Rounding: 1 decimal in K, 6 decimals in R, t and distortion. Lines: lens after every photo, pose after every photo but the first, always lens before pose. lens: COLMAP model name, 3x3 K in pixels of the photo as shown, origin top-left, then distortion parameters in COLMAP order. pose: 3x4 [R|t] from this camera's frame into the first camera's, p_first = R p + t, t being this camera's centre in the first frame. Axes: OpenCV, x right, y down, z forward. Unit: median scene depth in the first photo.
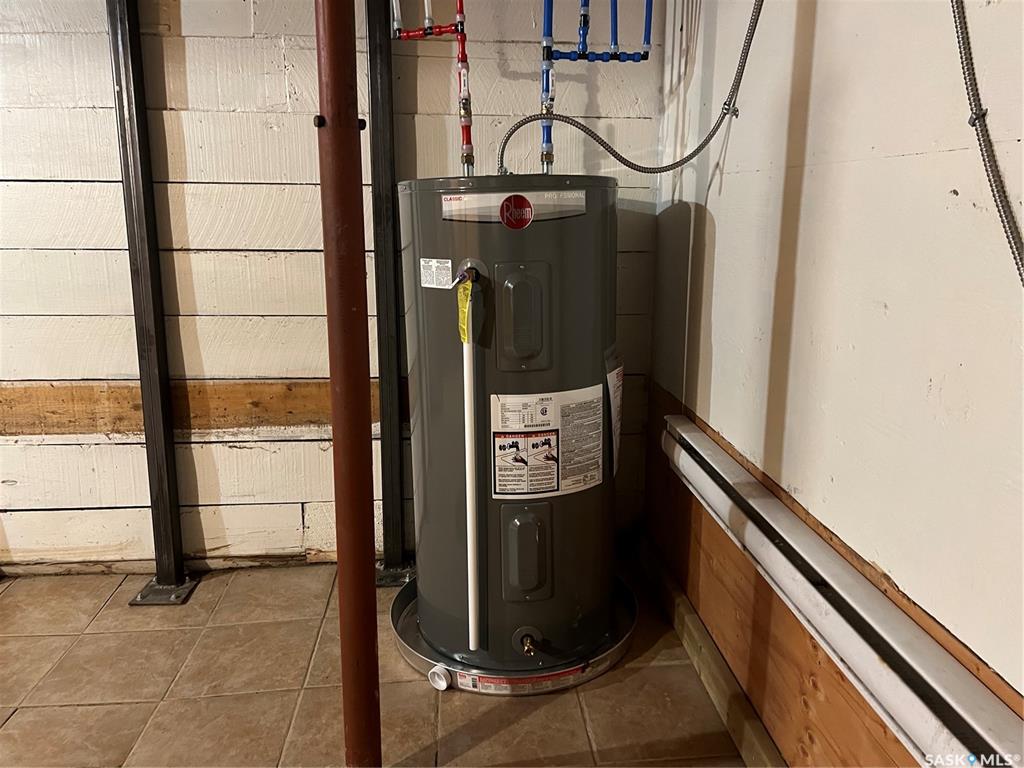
lens RADIAL K [[773.7, 0, 509.6], [0, 773.7, 379.8], [0, 0, 1]] dist [0.054435, -0.052354]
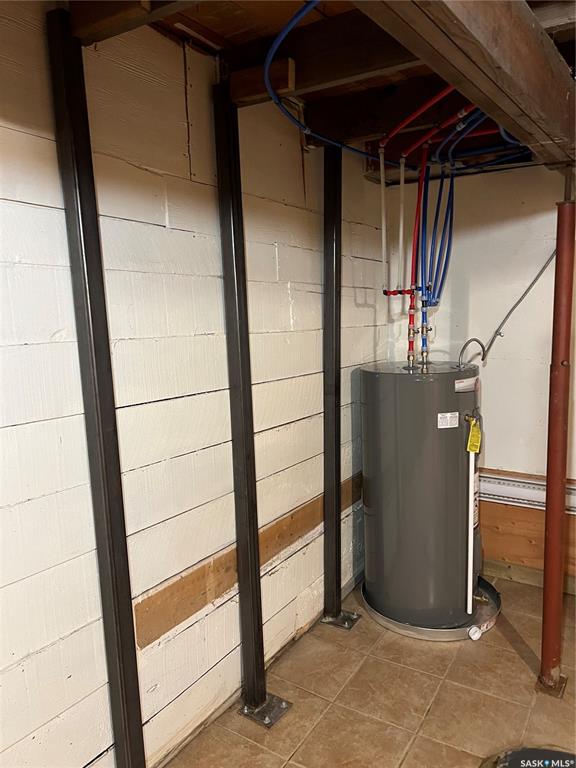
lens RADIAL K [[580.3, 0, 290.8], [0, 580.3, 385.3], [0, 0, 1]] dist [0.054435, -0.052354]
pose [[0.587051, -0.118185, 0.800877, -1.132022], [0.198494, 0.980102, -0.000865, -0.230091], [-0.784839, 0.159477, 0.598828, 0.335807]]
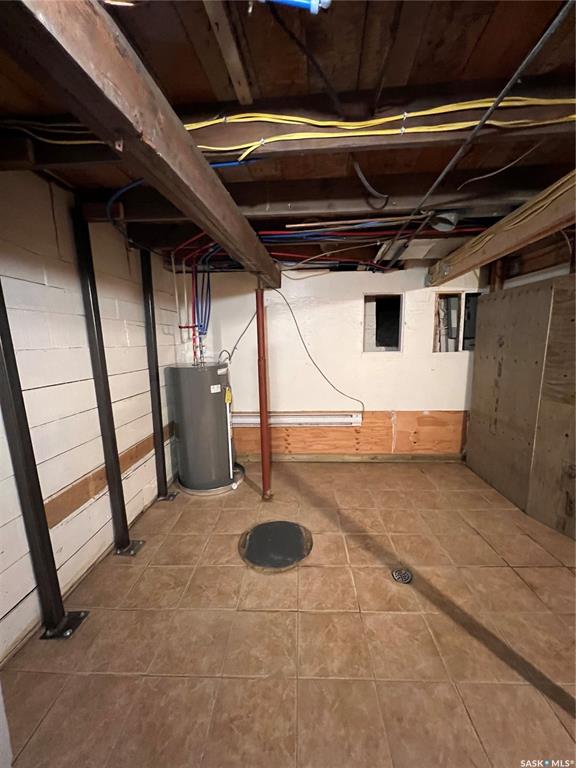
lens RADIAL K [[309.0, 0, 290.3], [0, 309.0, 384.2], [0, 0, 1]] dist [-0.001839, -0.000283]
pose [[0.113731, -0.153142, 0.981638, -1.249139], [0.239050, 0.963240, 0.122575, -0.203962], [-0.964324, 0.220719, 0.146159, 0.303685]]
